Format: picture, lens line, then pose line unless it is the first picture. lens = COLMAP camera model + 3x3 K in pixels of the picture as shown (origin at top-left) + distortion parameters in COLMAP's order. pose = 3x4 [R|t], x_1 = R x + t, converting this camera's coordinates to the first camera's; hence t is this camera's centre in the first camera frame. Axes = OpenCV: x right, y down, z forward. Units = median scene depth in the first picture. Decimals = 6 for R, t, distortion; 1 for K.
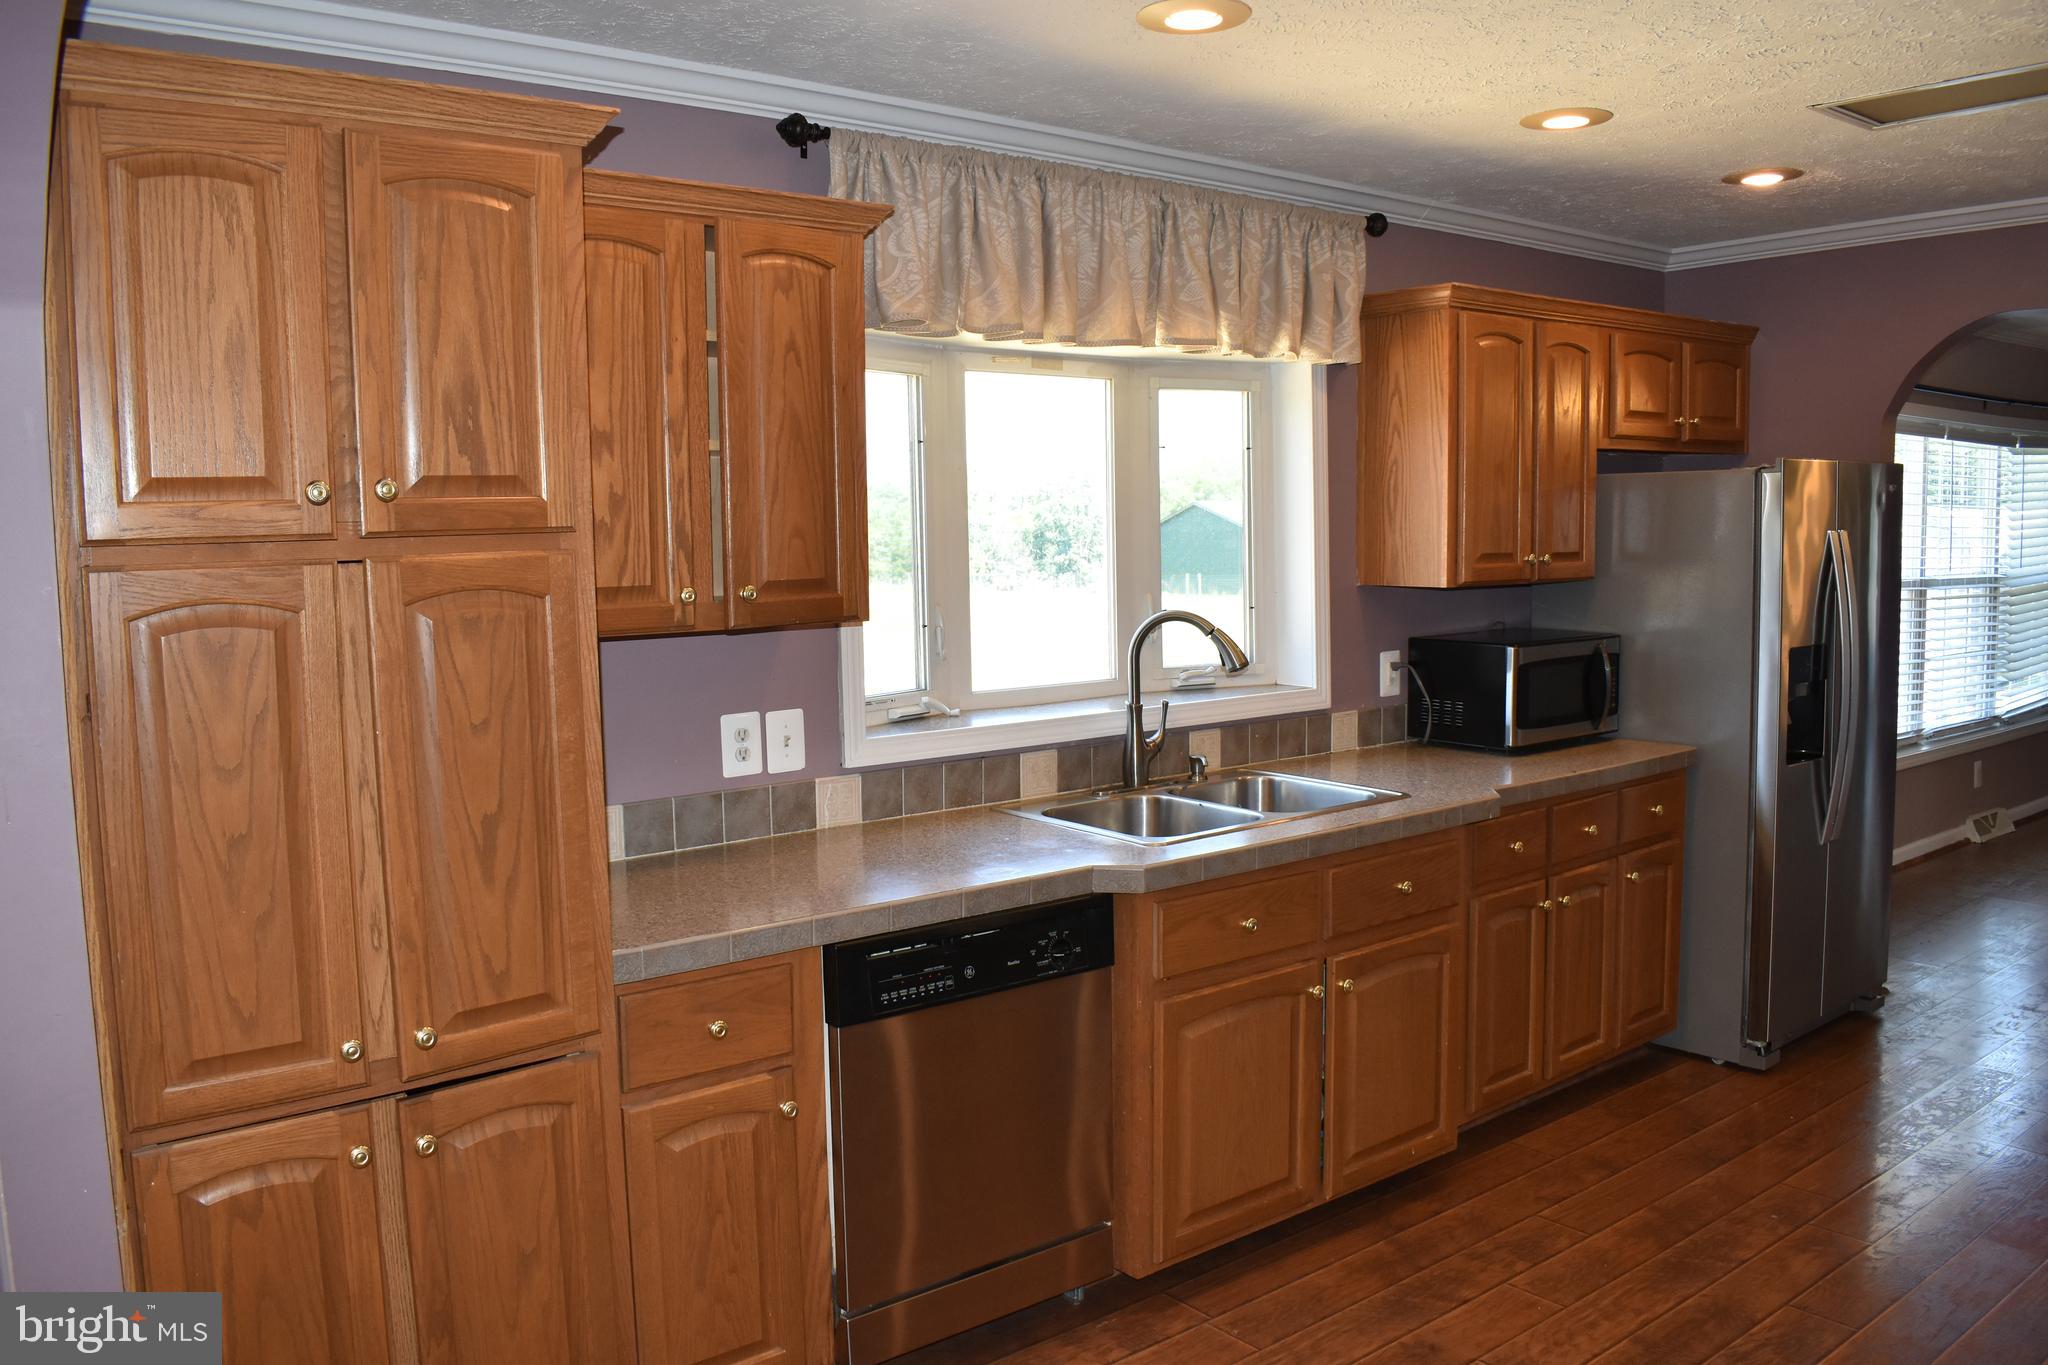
lens RADIAL K [[1605.7, 0, 1030.5], [0, 1605.7, 677.7], [0, 0, 1]] dist [-0.093093, 0.007659]
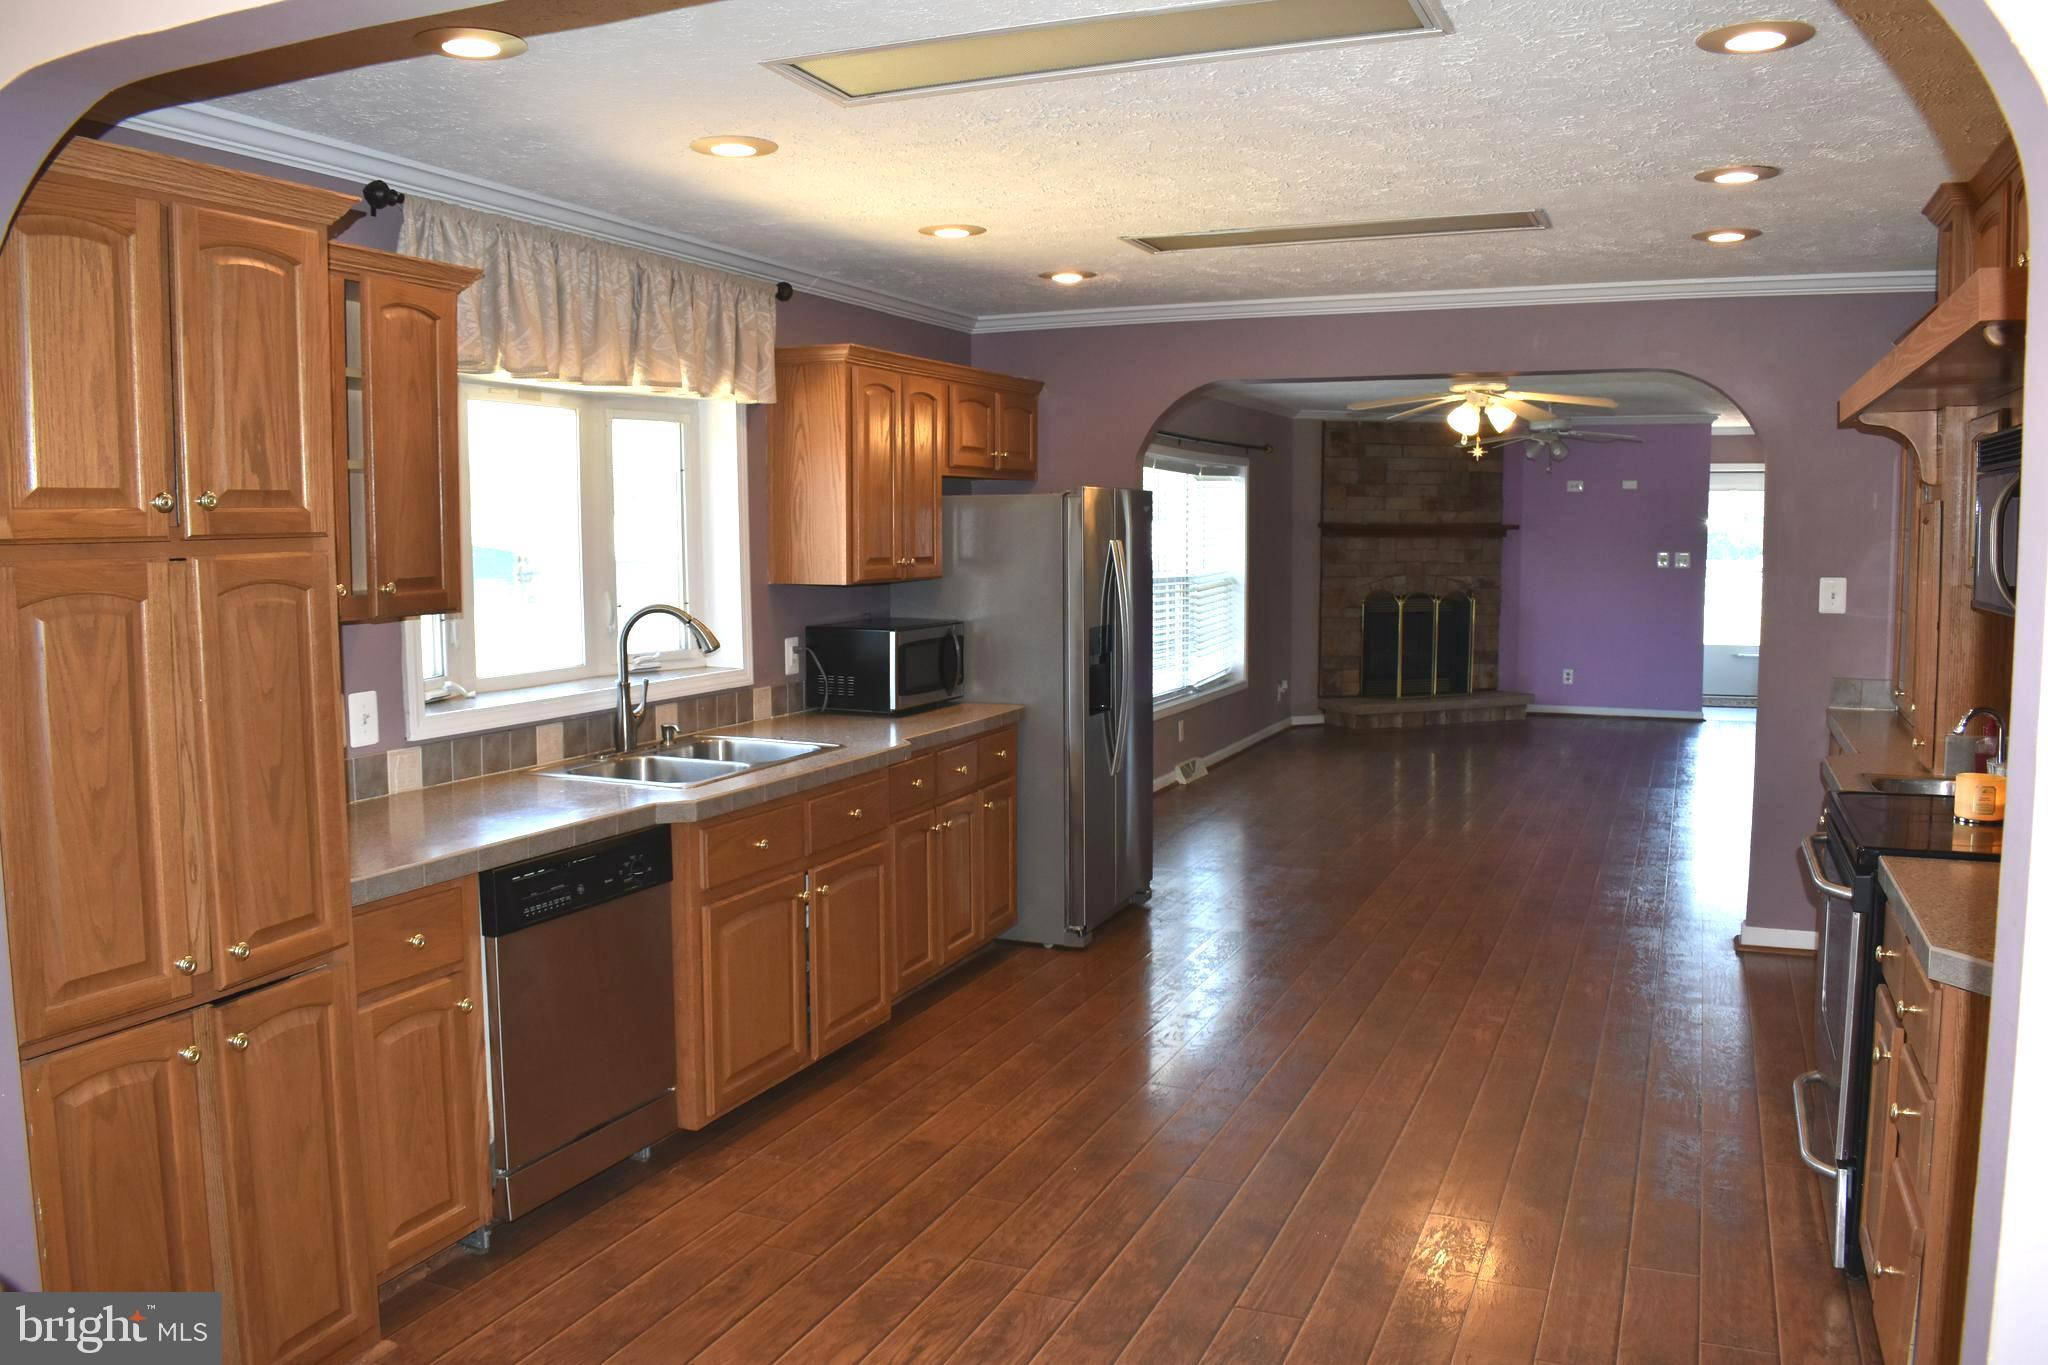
lens RADIAL K [[1605.7, 0, 1036.5], [0, 1605.7, 678.9], [0, 0, 1]] dist [-0.093093, 0.007659]
pose [[0.878868, -0.030655, 0.476078, -0.261335], [0.032543, 0.999461, 0.004281, 0.021138], [-0.475953, 0.011731, 0.879392, -0.225597]]
